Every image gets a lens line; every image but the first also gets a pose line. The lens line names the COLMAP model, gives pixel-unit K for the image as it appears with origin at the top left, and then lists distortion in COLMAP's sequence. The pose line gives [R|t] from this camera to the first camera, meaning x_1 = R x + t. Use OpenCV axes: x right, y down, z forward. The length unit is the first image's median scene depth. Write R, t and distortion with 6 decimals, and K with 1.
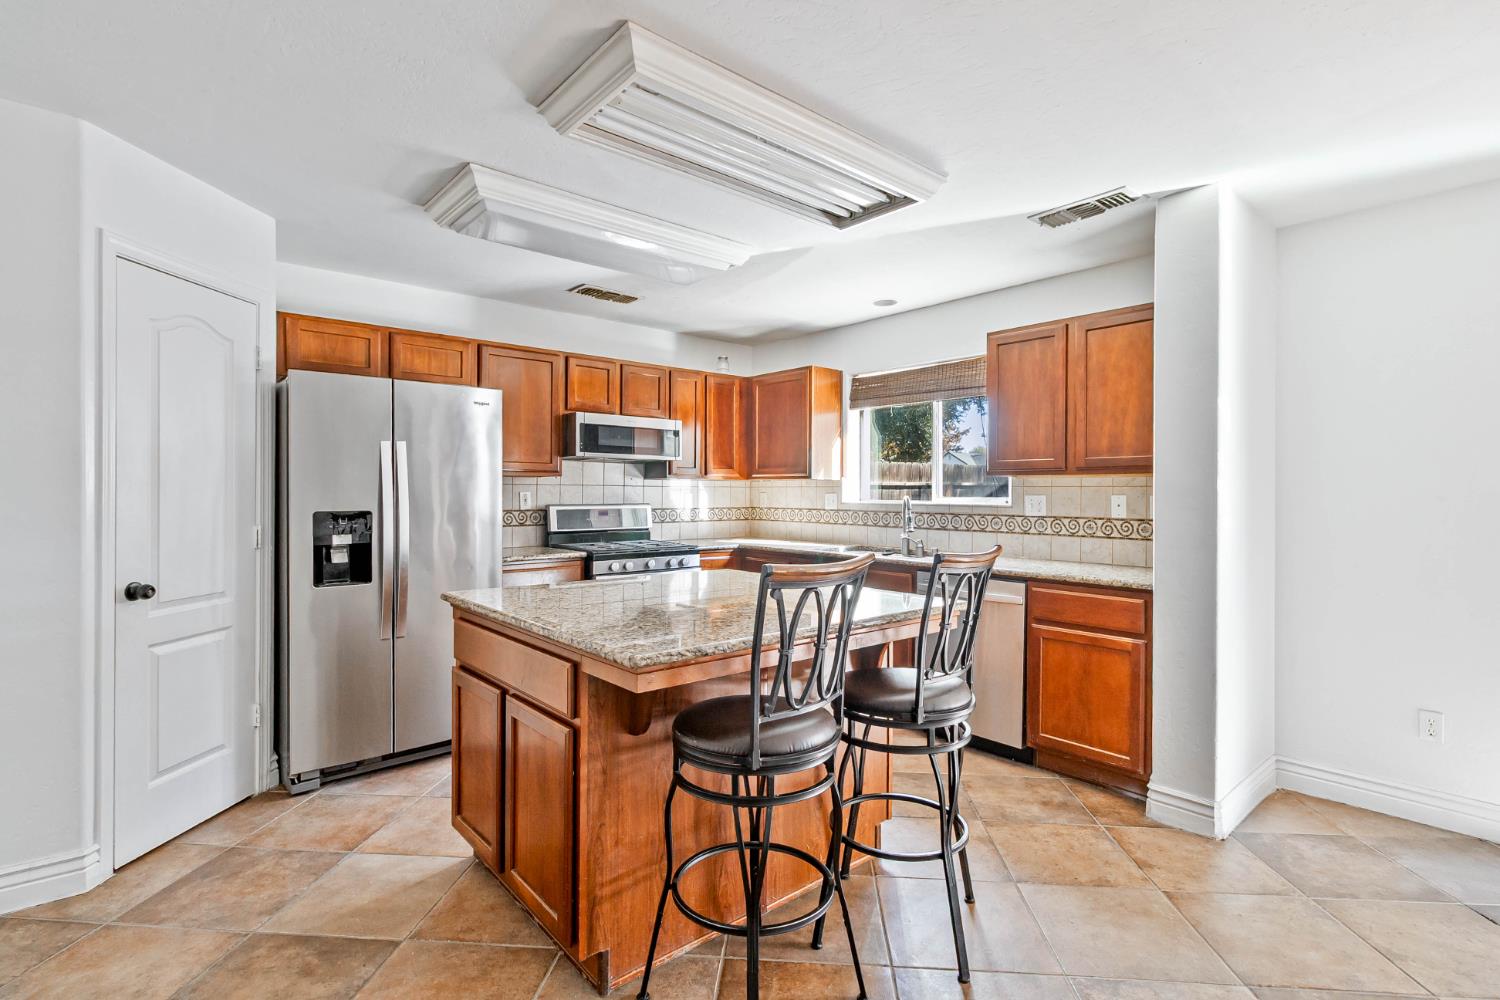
lens RADIAL K [[693.5, 0, 752.5], [0, 693.5, 491.6], [0, 0, 1]] dist [-0.001521, 0.000227]
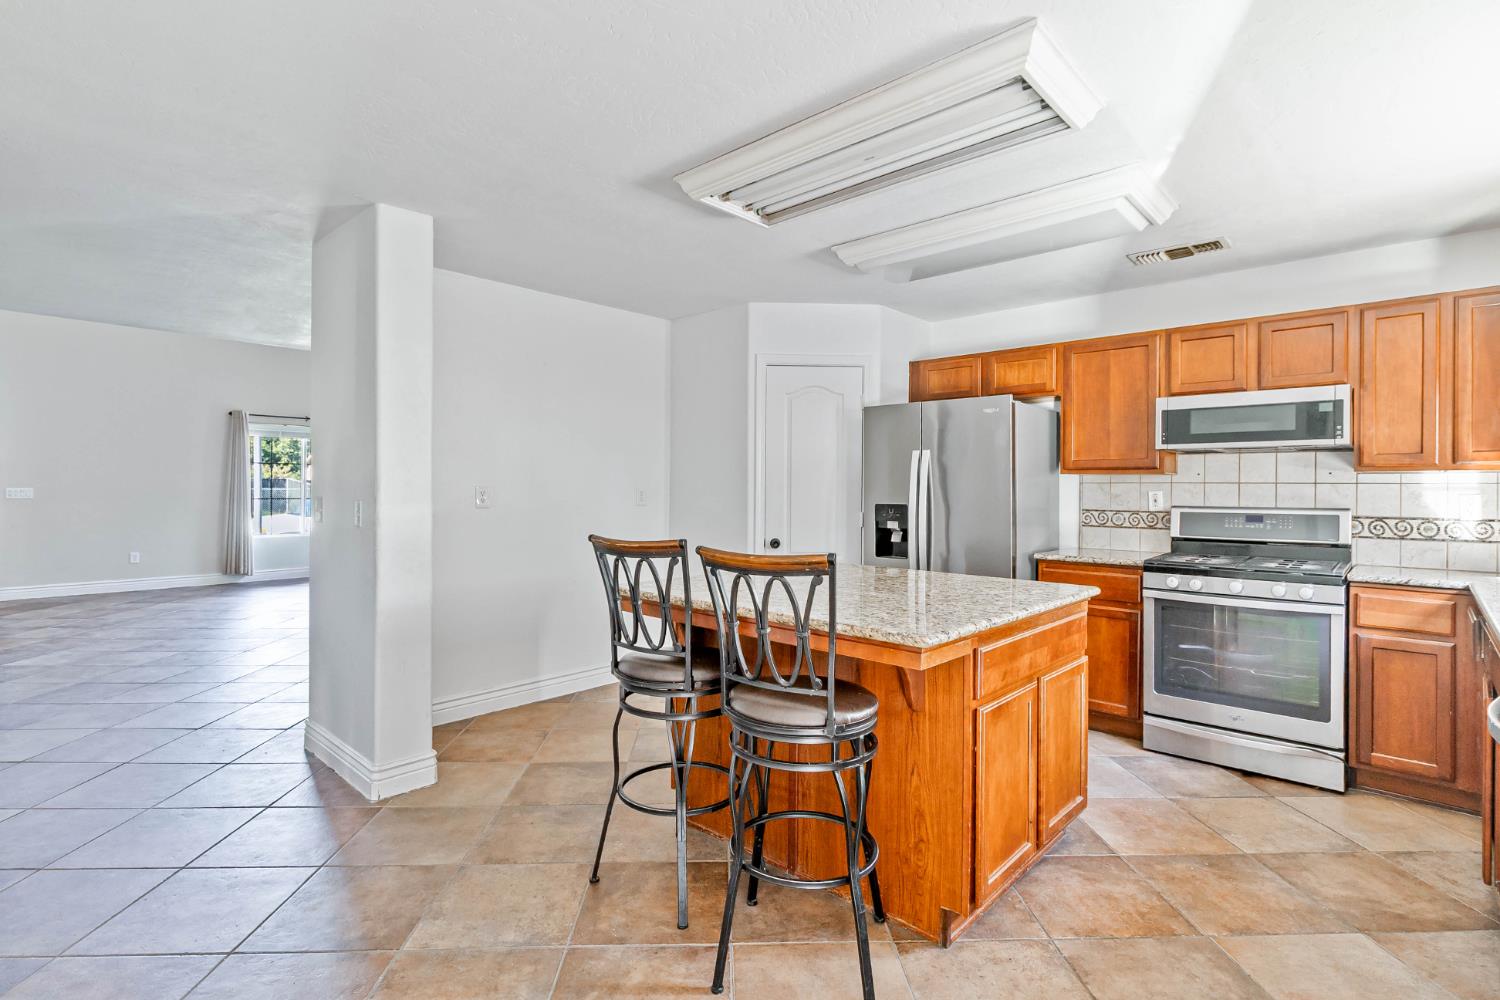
lens RADIAL K [[709.9, 0, 774.8], [0, 709.9, 500.8], [0, 0, 1]] dist [-0.000037, 0.000984]
pose [[0.153584, 0.012728, -0.988054, 0.507090], [-0.003822, 0.999917, 0.012286, 0.003458], [0.988128, 0.001889, 0.153620, 0.367027]]
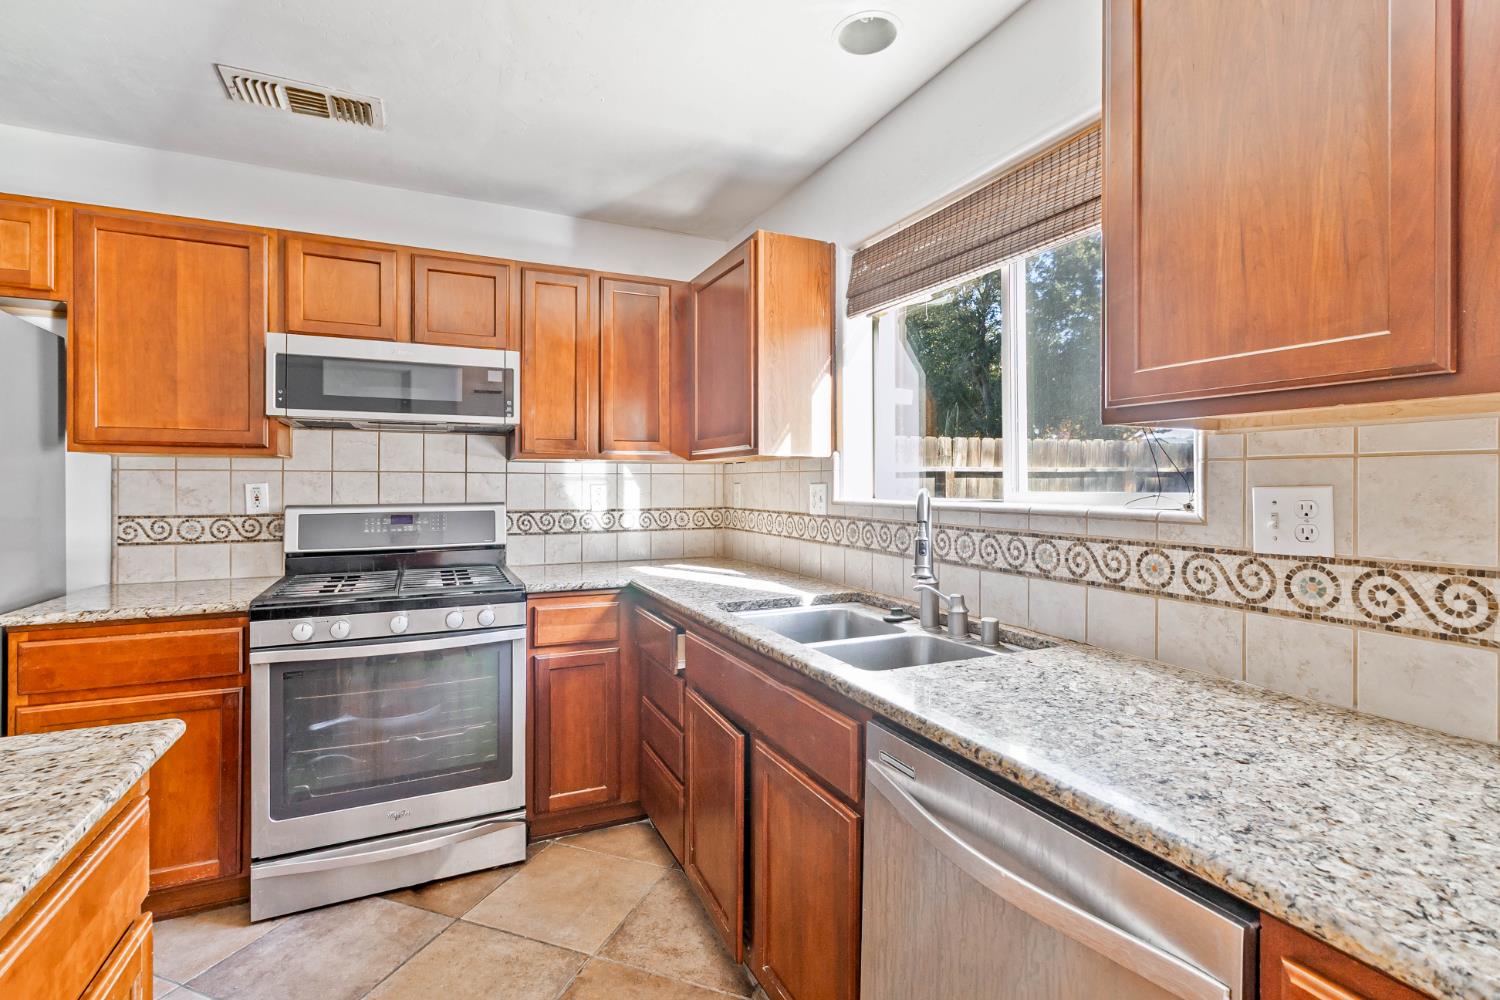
lens RADIAL K [[695.9, 0, 736.5], [0, 695.9, 474.1], [0, 0, 1]] dist [-0.001450, 0.000785]
pose [[0.963118, -0.008319, -0.268949, 0.217445], [0.005048, 0.999905, -0.012852, 0.002217], [0.269030, 0.011020, 0.963069, 0.542662]]
